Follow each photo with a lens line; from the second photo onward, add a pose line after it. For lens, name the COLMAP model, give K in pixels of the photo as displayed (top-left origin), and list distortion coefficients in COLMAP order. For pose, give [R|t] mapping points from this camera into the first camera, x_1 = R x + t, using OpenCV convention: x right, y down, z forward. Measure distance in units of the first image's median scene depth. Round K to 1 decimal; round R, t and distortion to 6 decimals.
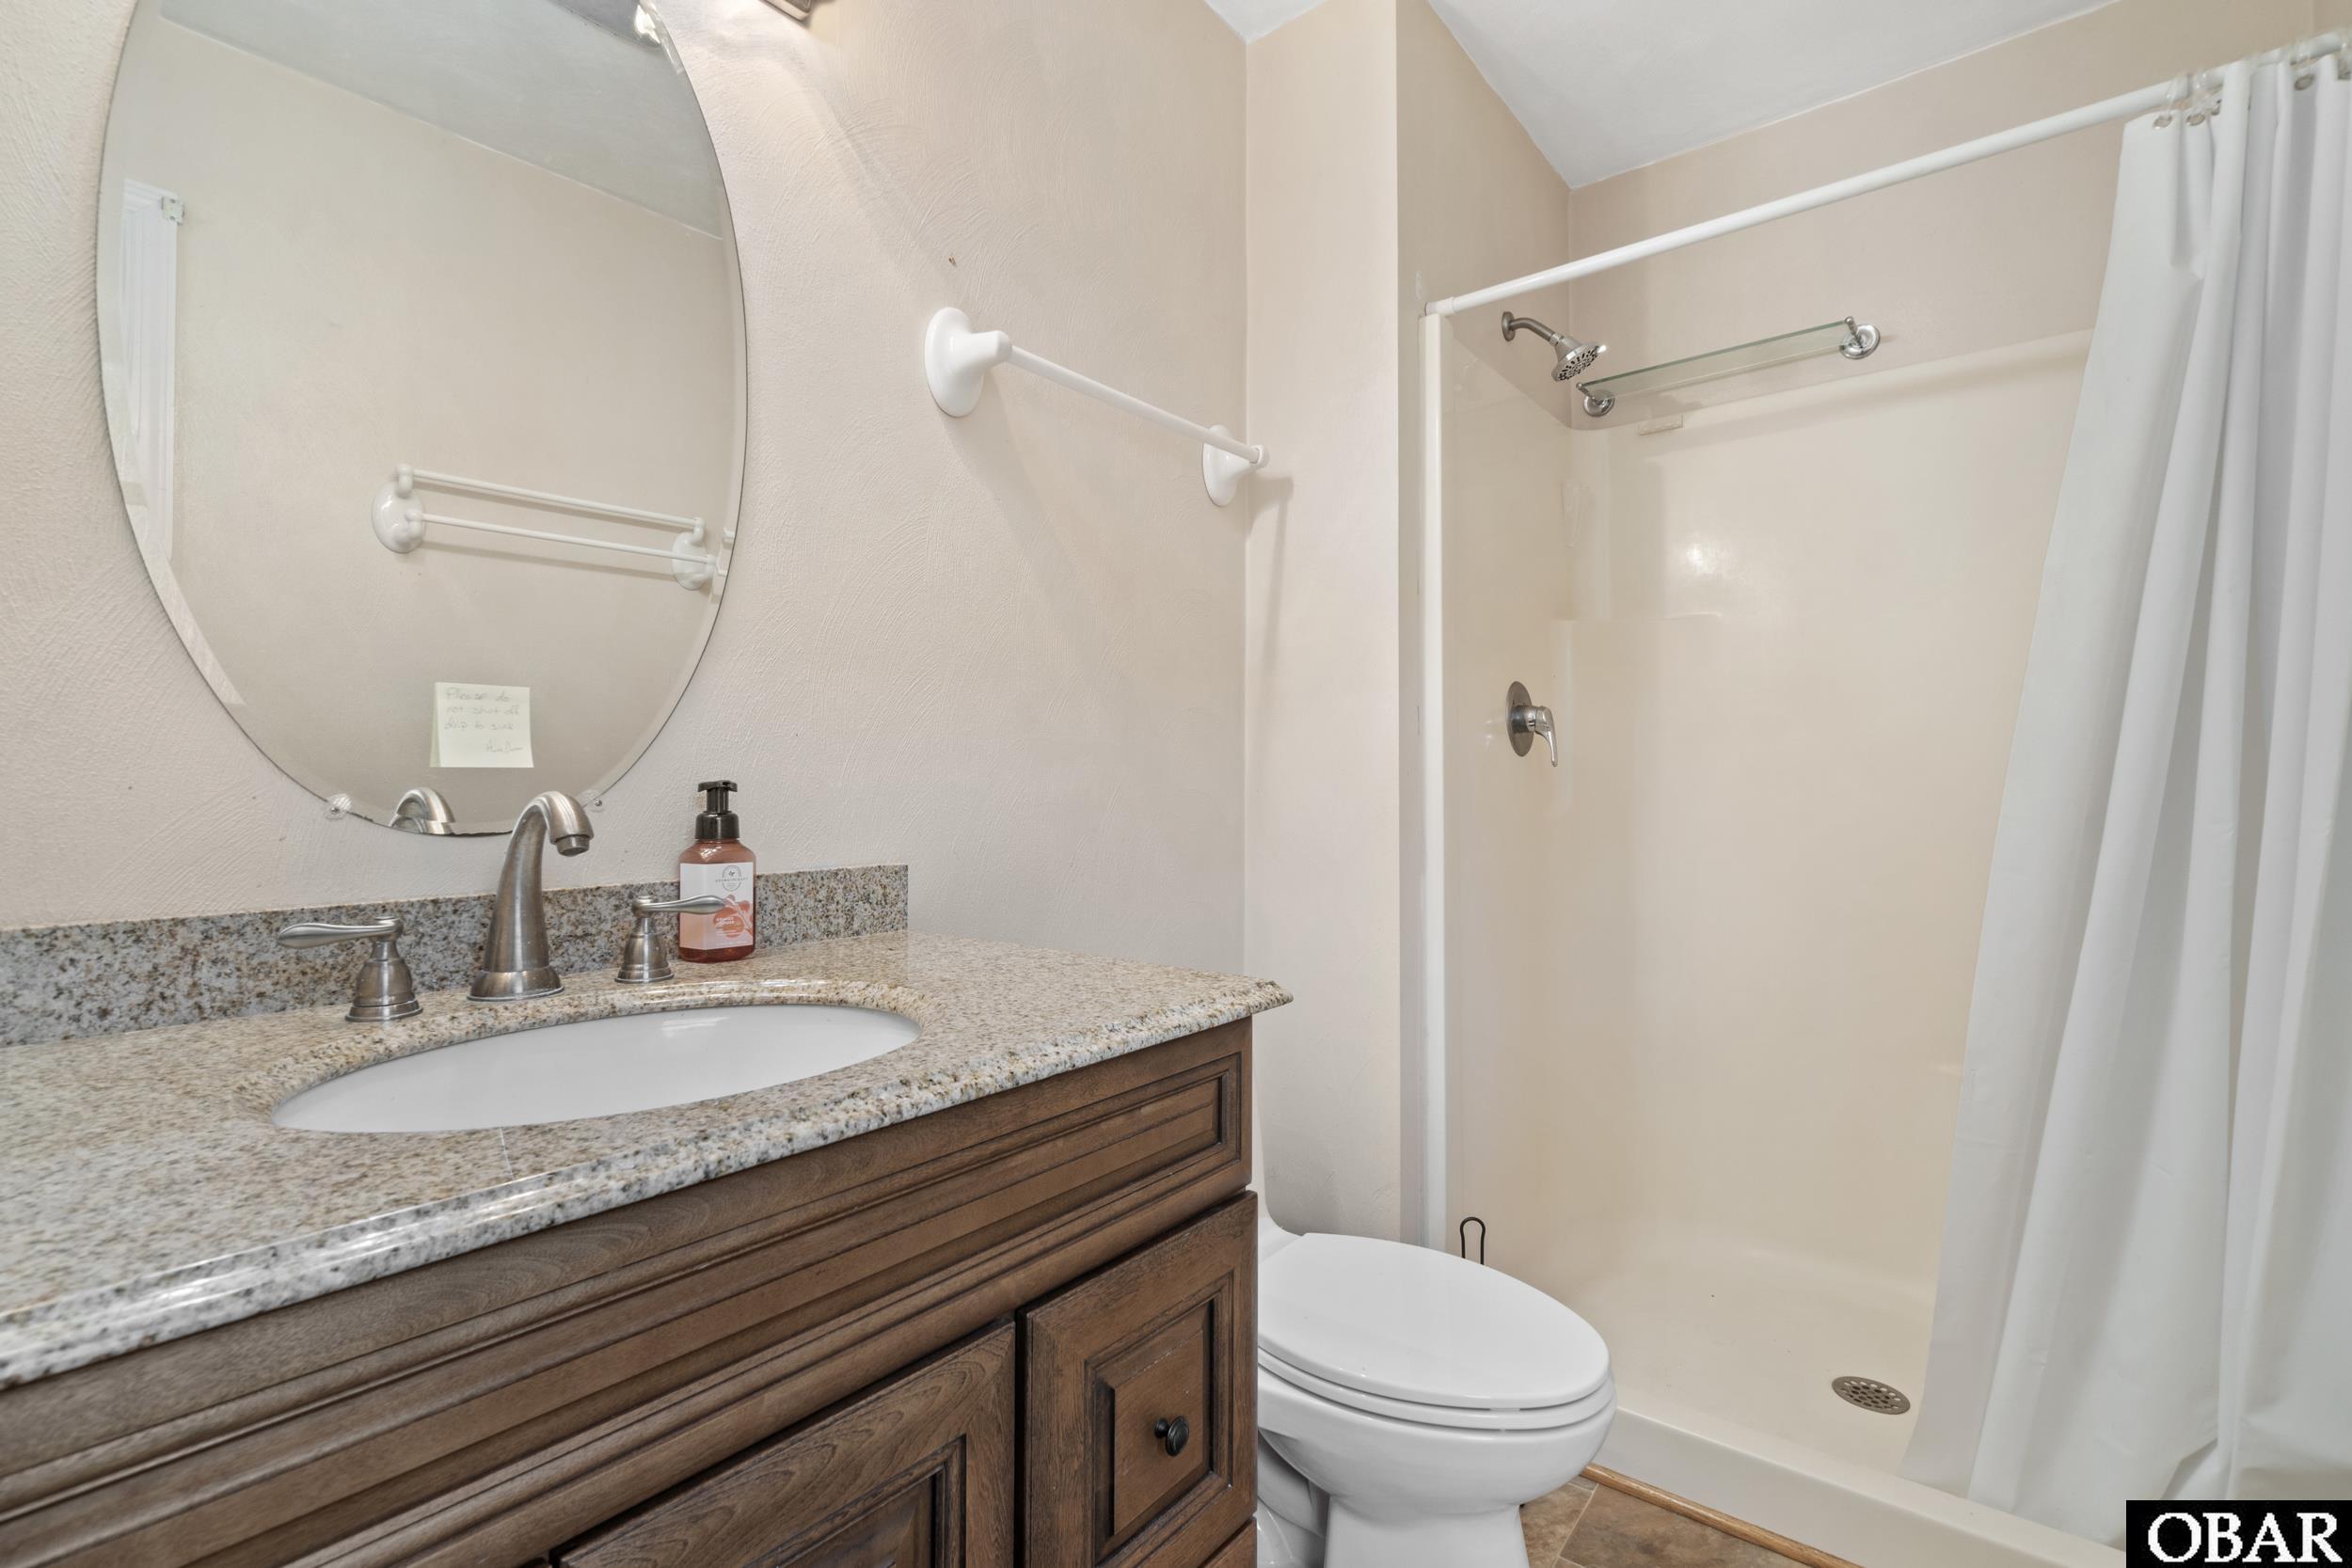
lens RADIAL K [[1034.9, 0, 1179.7], [0, 1034.9, 763.7], [0, 0, 1]] dist [-0.007417, 0.001186]
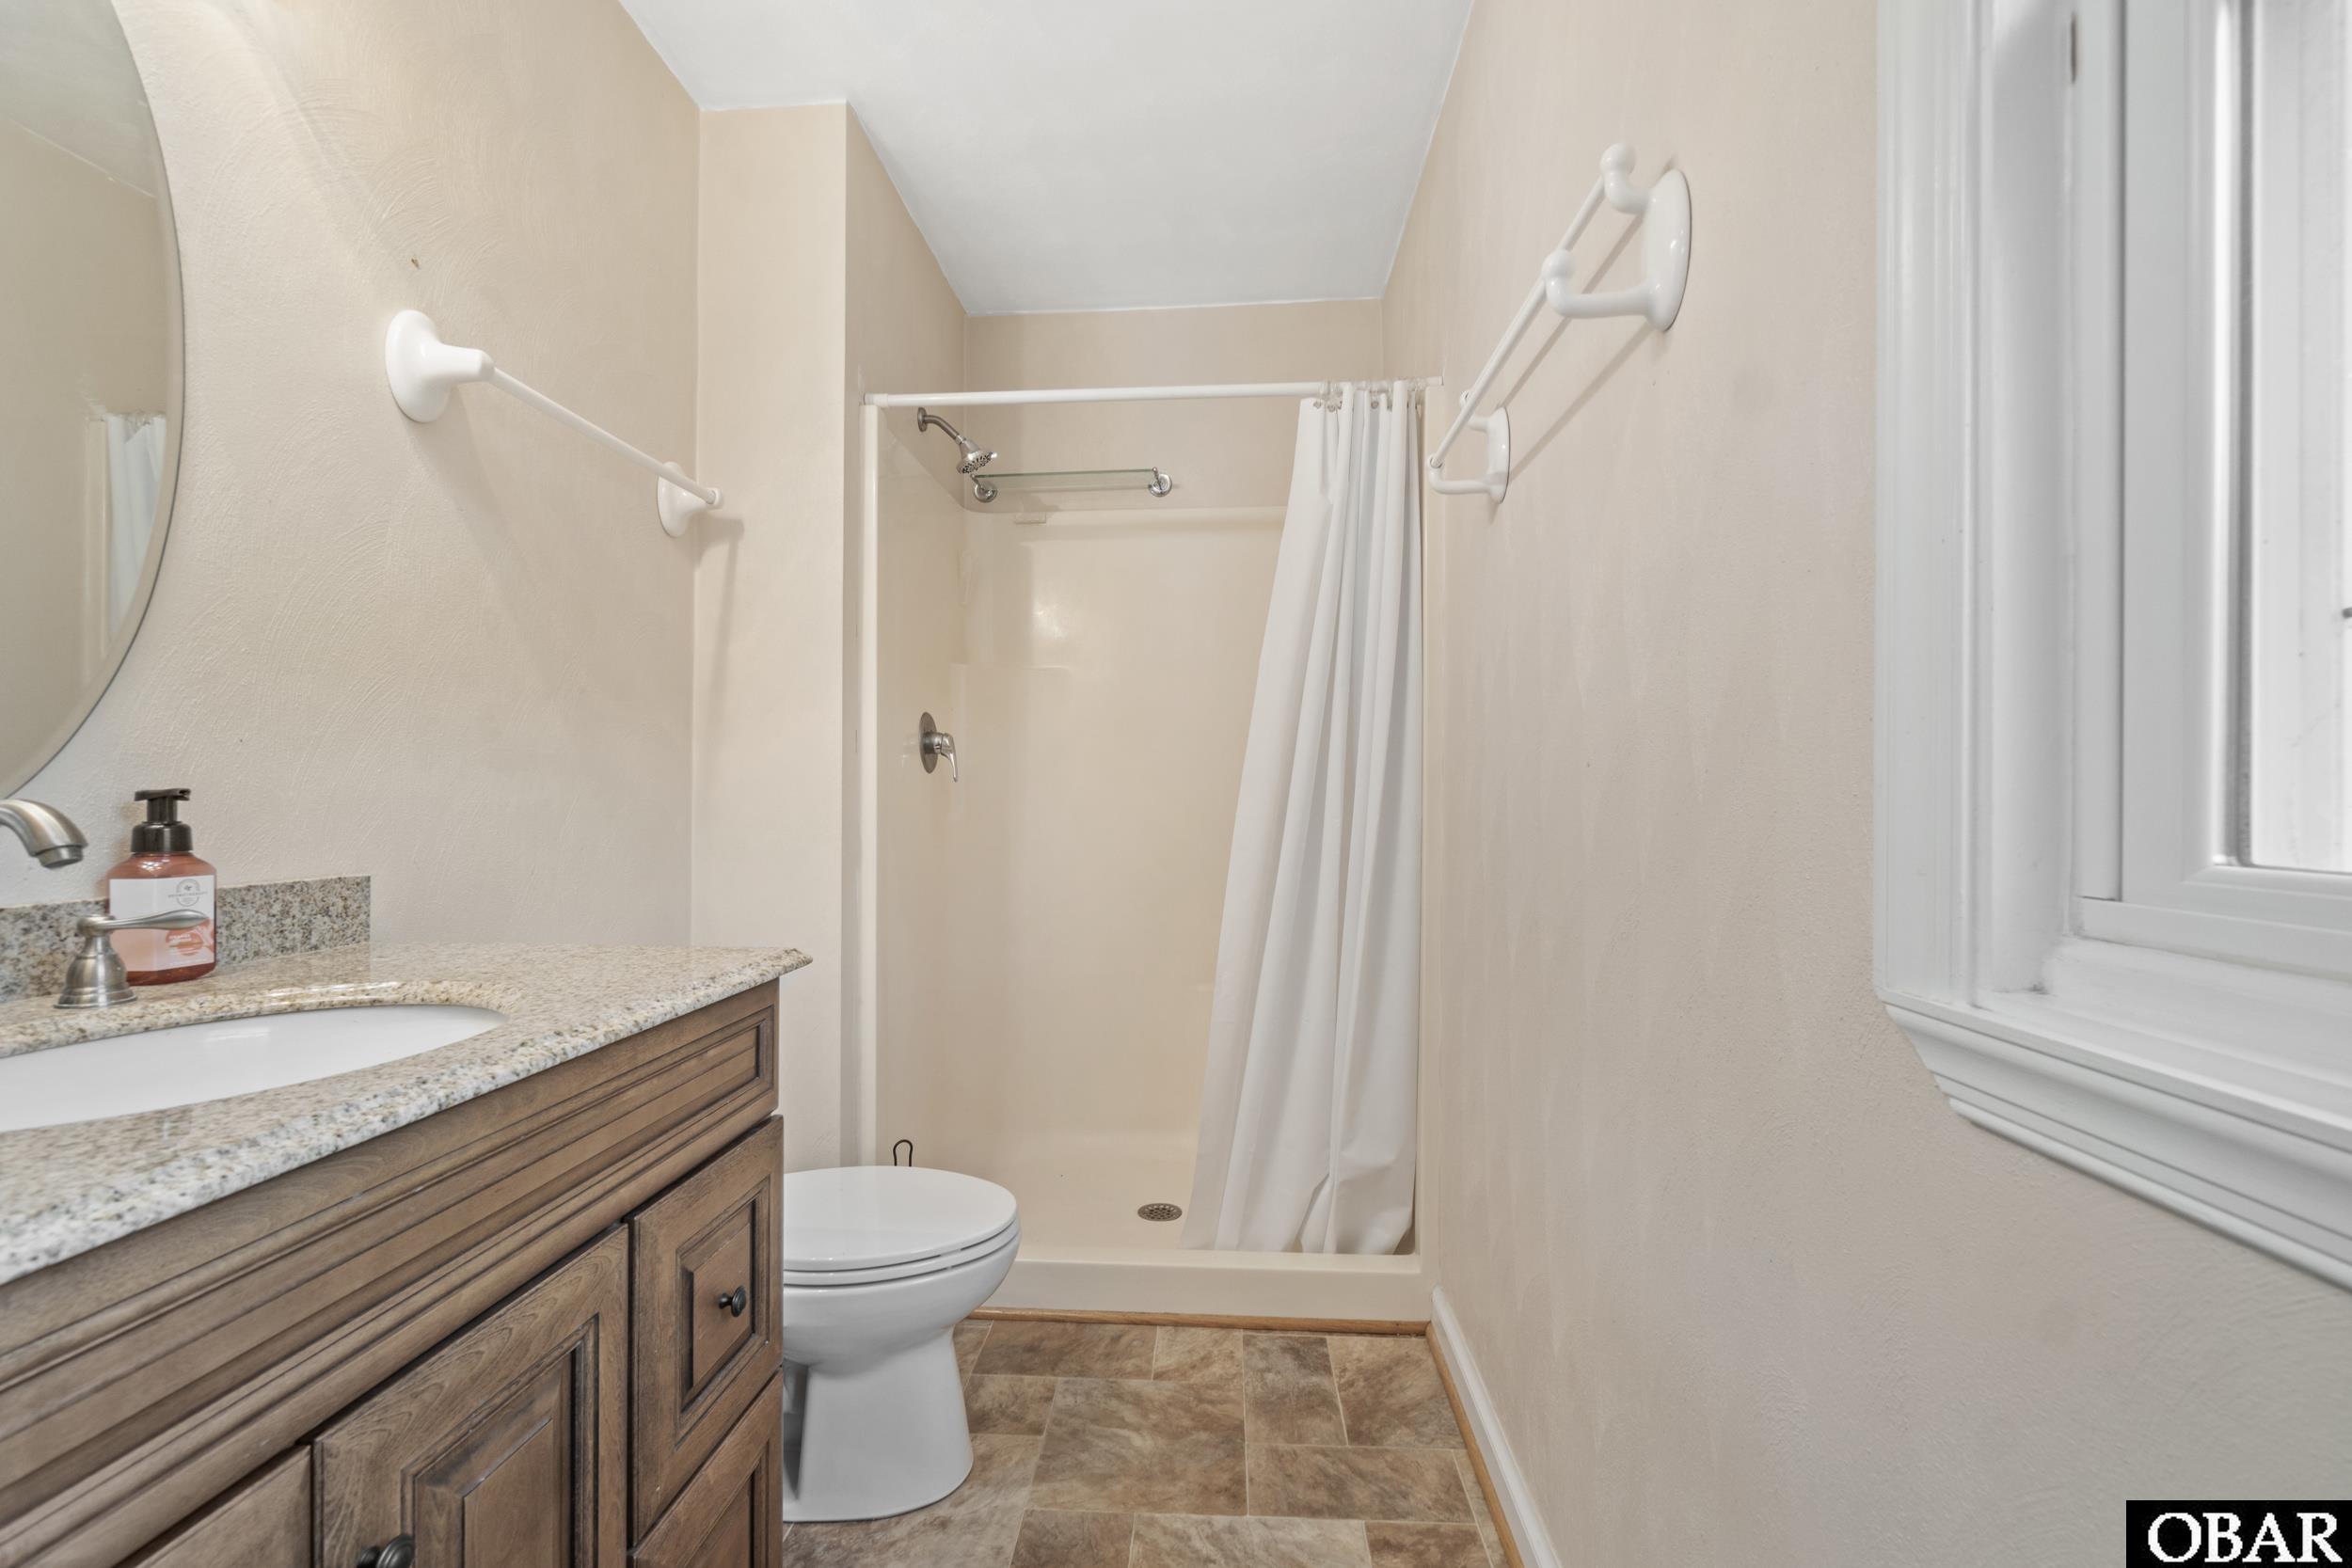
lens RADIAL K [[1034.9, 0, 1176.8], [0, 1034.9, 787.8], [0, 0, 1]] dist [-0.007417, 0.001186]
pose [[0.808032, 0.006557, 0.589102, -0.279140], [-0.013018, 0.999893, 0.006727, -0.002692], [-0.588995, -0.013104, 0.808031, -0.302803]]
